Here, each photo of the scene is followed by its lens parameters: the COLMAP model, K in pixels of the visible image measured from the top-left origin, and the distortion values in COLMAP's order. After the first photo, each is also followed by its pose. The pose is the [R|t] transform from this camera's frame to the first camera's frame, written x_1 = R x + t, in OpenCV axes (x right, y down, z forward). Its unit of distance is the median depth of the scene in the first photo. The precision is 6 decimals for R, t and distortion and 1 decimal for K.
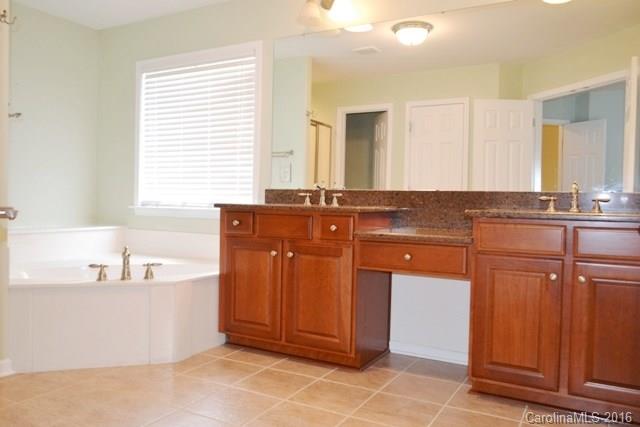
lens RADIAL K [[505.4, 0, 318.8], [0, 505.4, 213.4], [0, 0, 1]] dist [-0.013468, 0.003079]
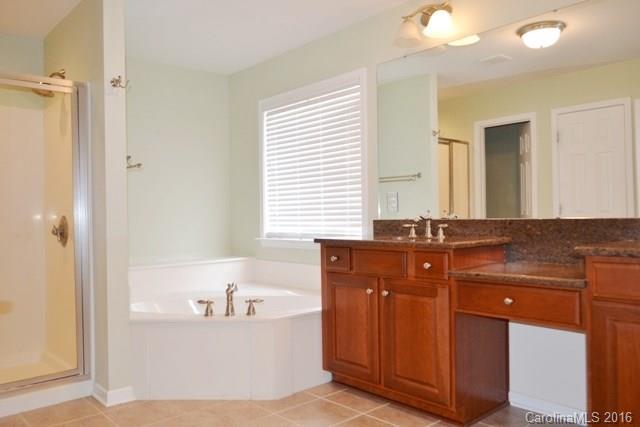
lens RADIAL K [[505.4, 0, 318.8], [0, 505.4, 213.4], [0, 0, 1]] dist [-0.013468, 0.003079]
pose [[0.944701, -0.038633, -0.325650, 0.129963], [0.028676, 0.998964, -0.035323, -0.034797], [0.326678, 0.024031, 0.944830, 0.066222]]
